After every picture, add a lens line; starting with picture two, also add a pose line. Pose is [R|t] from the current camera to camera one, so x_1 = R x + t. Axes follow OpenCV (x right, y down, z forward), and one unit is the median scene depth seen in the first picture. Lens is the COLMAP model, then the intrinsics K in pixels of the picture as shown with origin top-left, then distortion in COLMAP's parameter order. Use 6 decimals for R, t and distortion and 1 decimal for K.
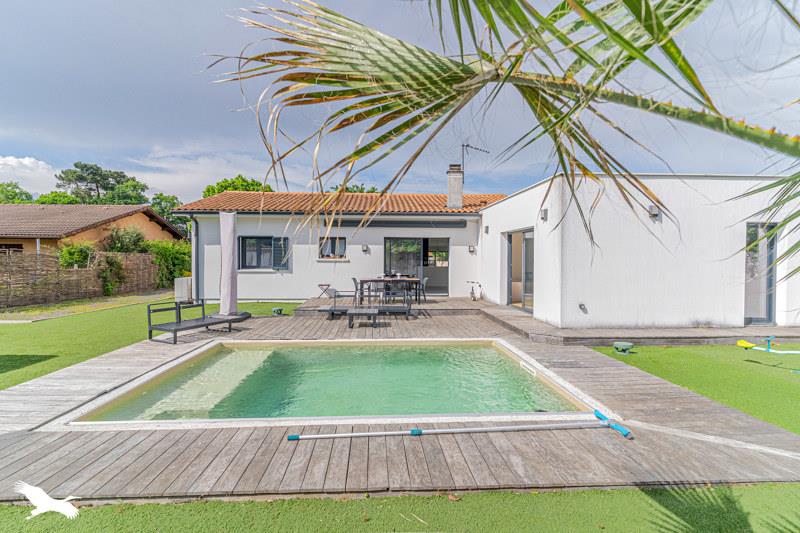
lens RADIAL K [[385.9, 0, 398.6], [0, 385.9, 265.2], [0, 0, 1]] dist [0.004587, 0.000004]
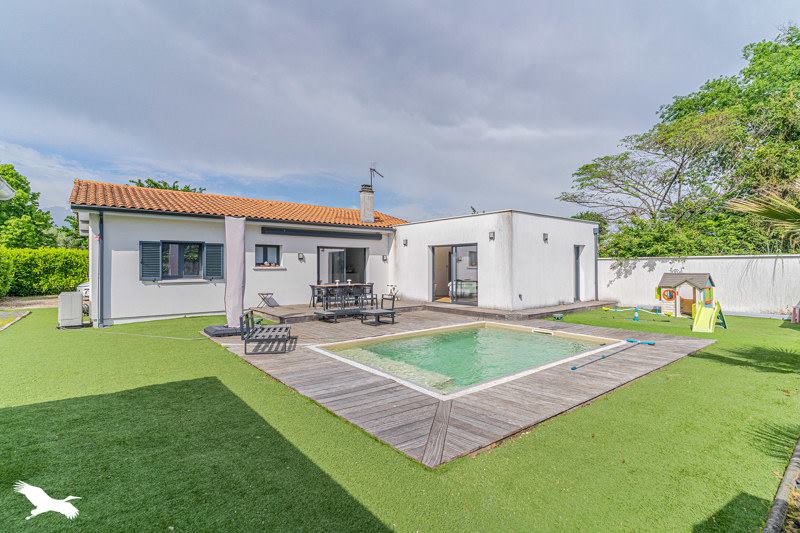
lens RADIAL K [[385.9, 0, 399.3], [0, 385.9, 266.0], [0, 0, 1]] dist [0.004587, 0.000004]
pose [[0.810457, -0.005538, 0.585772, -0.482193], [0.015425, 0.999810, -0.011888, -0.002149], [-0.585595, 0.018670, 0.810389, 0.008738]]
